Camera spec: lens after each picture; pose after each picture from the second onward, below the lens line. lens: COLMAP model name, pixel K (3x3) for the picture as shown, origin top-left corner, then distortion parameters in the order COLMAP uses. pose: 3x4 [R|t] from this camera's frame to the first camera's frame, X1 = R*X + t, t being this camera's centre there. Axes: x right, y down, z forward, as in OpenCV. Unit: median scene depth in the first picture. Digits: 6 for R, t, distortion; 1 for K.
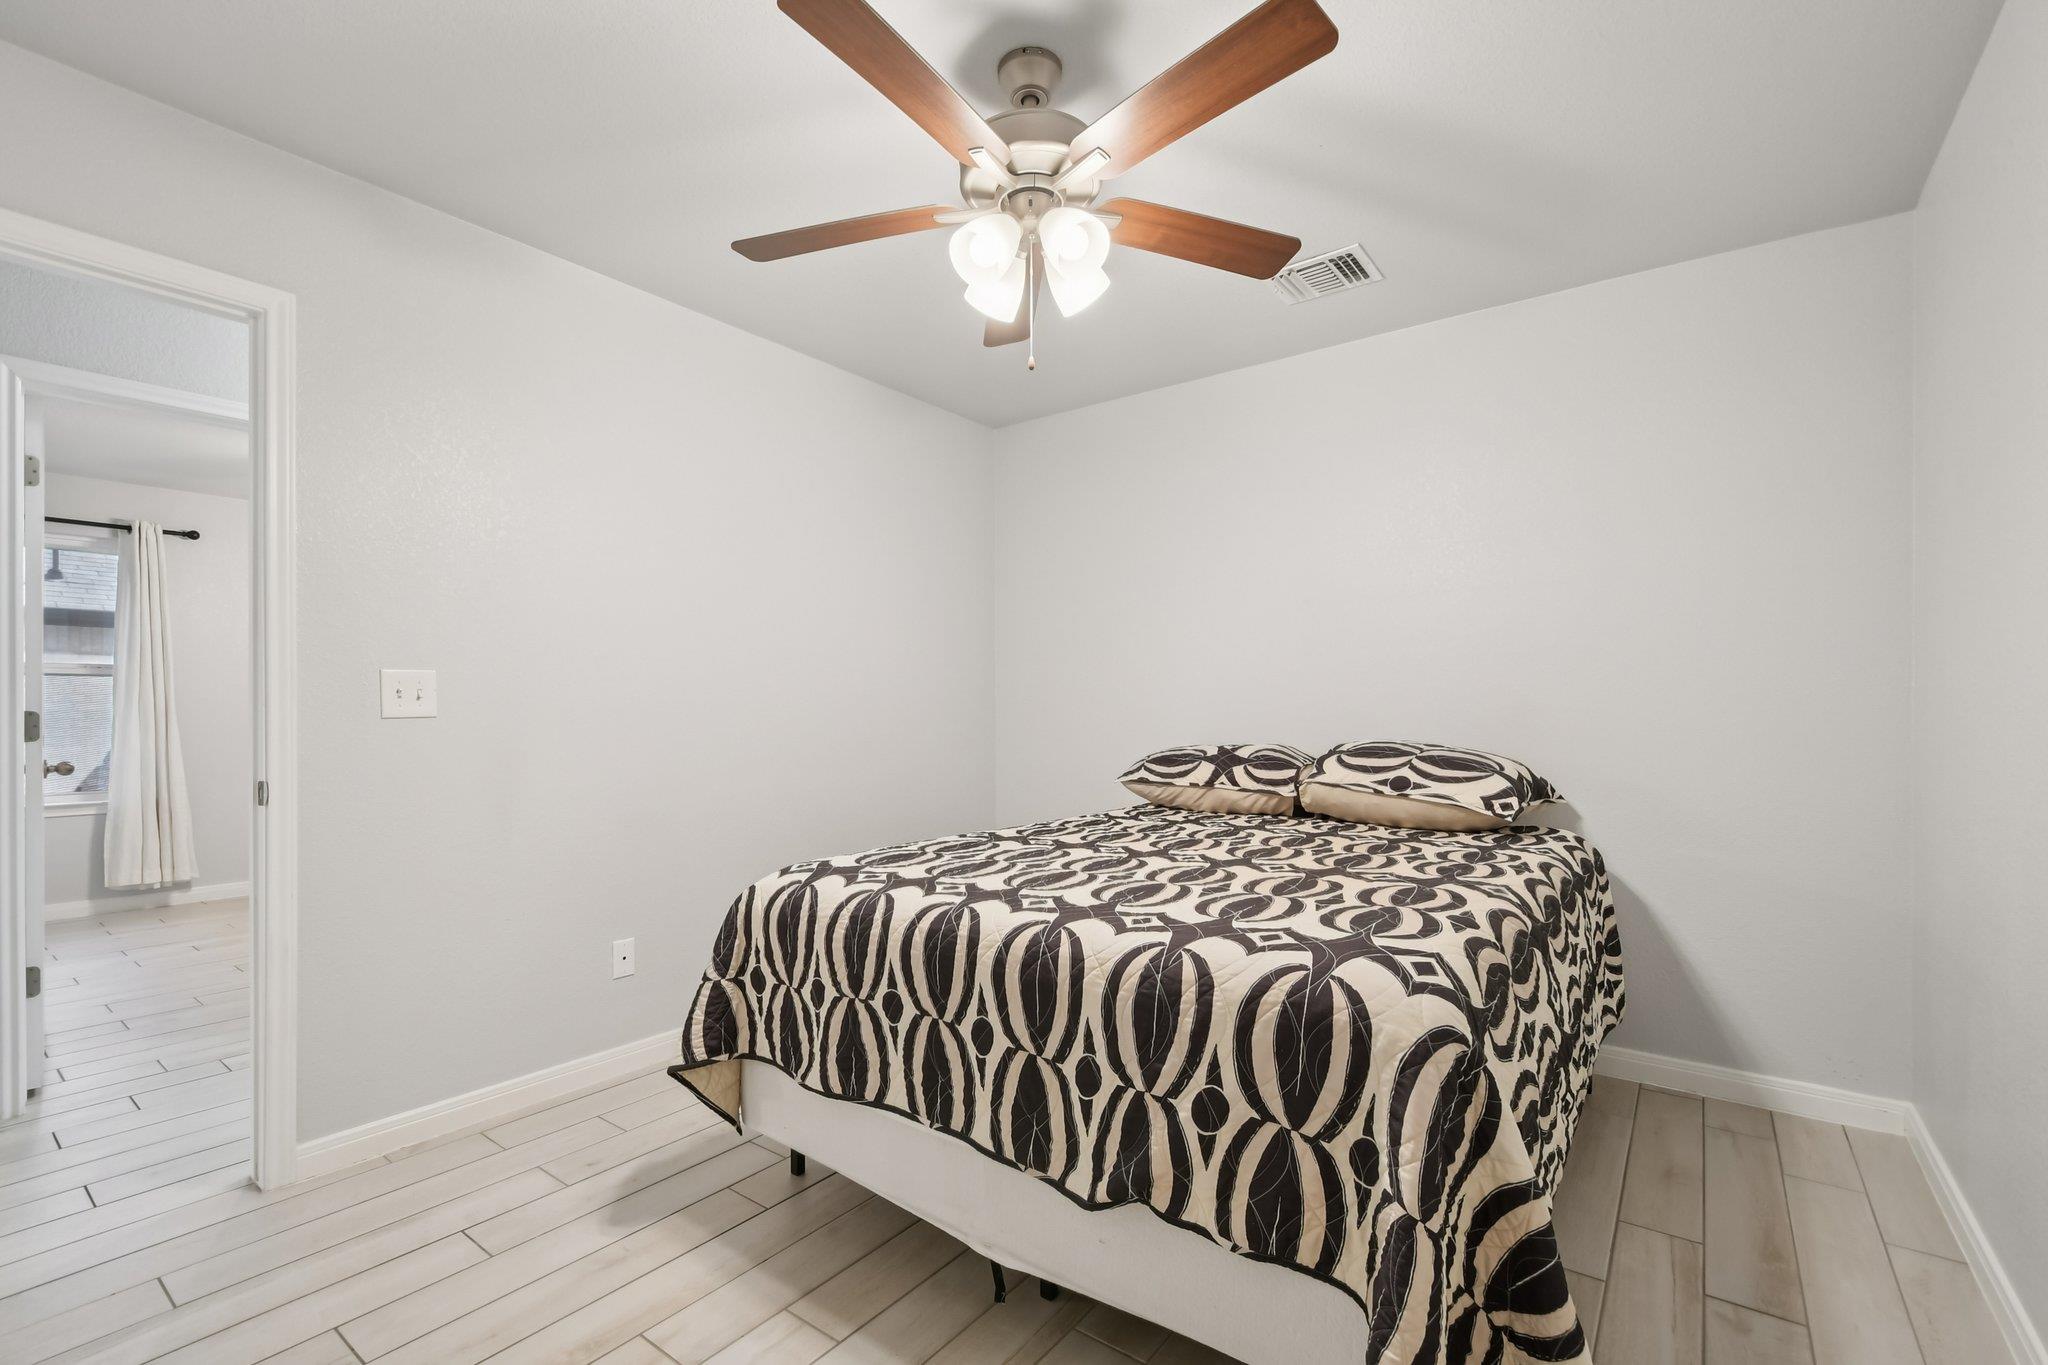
lens RADIAL K [[899.1, 0, 1017.4], [0, 899.1, 694.3], [0, 0, 1]] dist [0.000469, -0.003599]
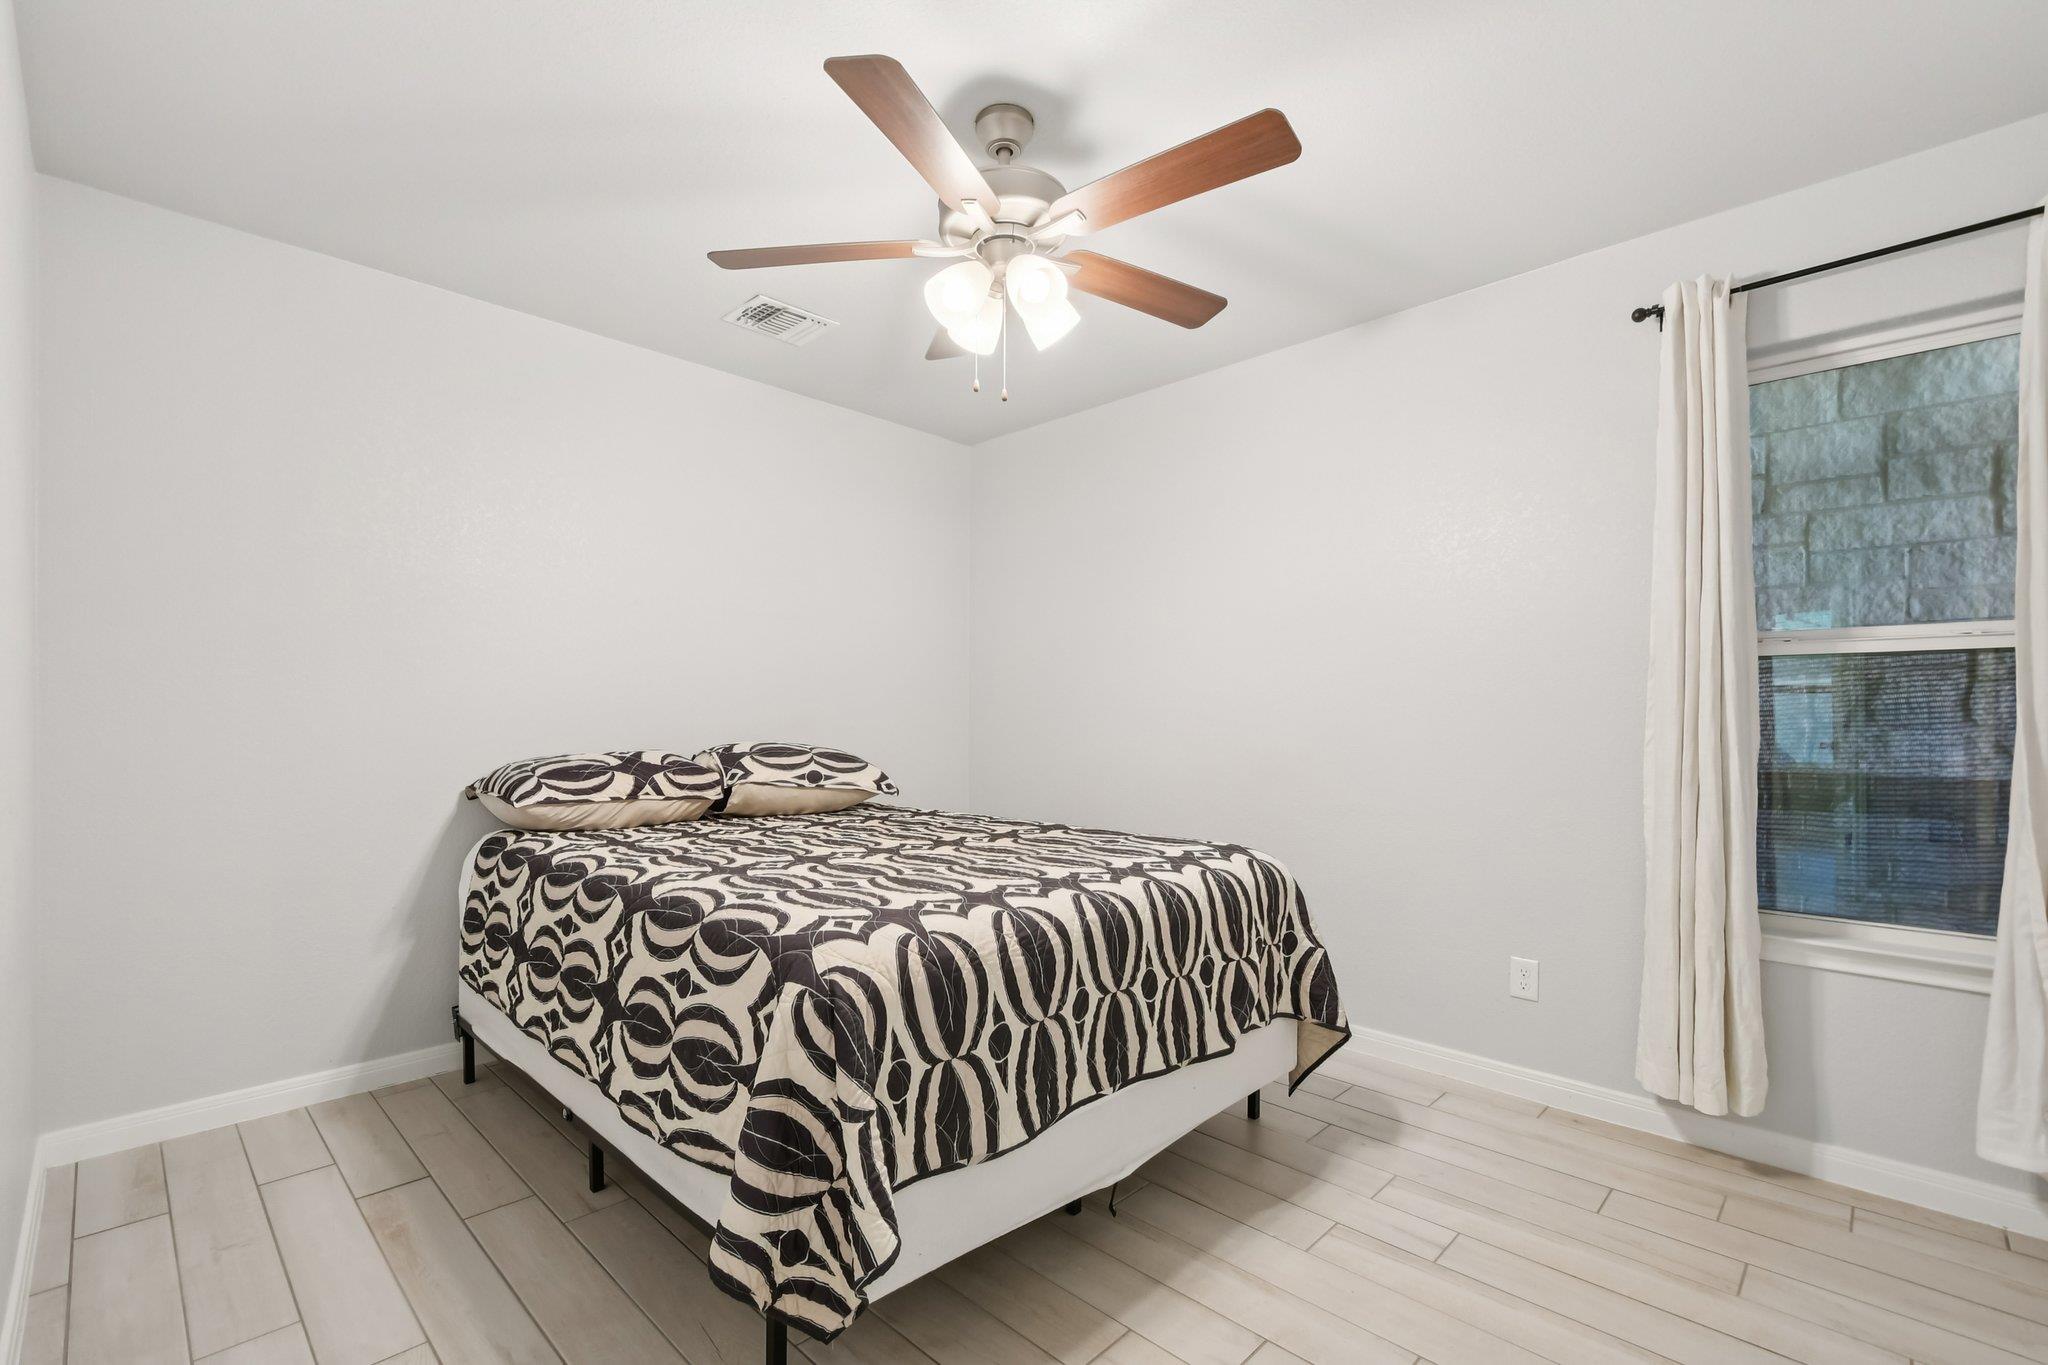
lens RADIAL K [[899.1, 0, 1017.9], [0, 899.1, 693.0], [0, 0, 1]] dist [0.000469, -0.003599]
pose [[0.122353, 0.027971, 0.992092, -0.718981], [-0.024329, 0.999387, -0.025176, 0.011500], [-0.992188, -0.021056, 0.122958, 0.580769]]
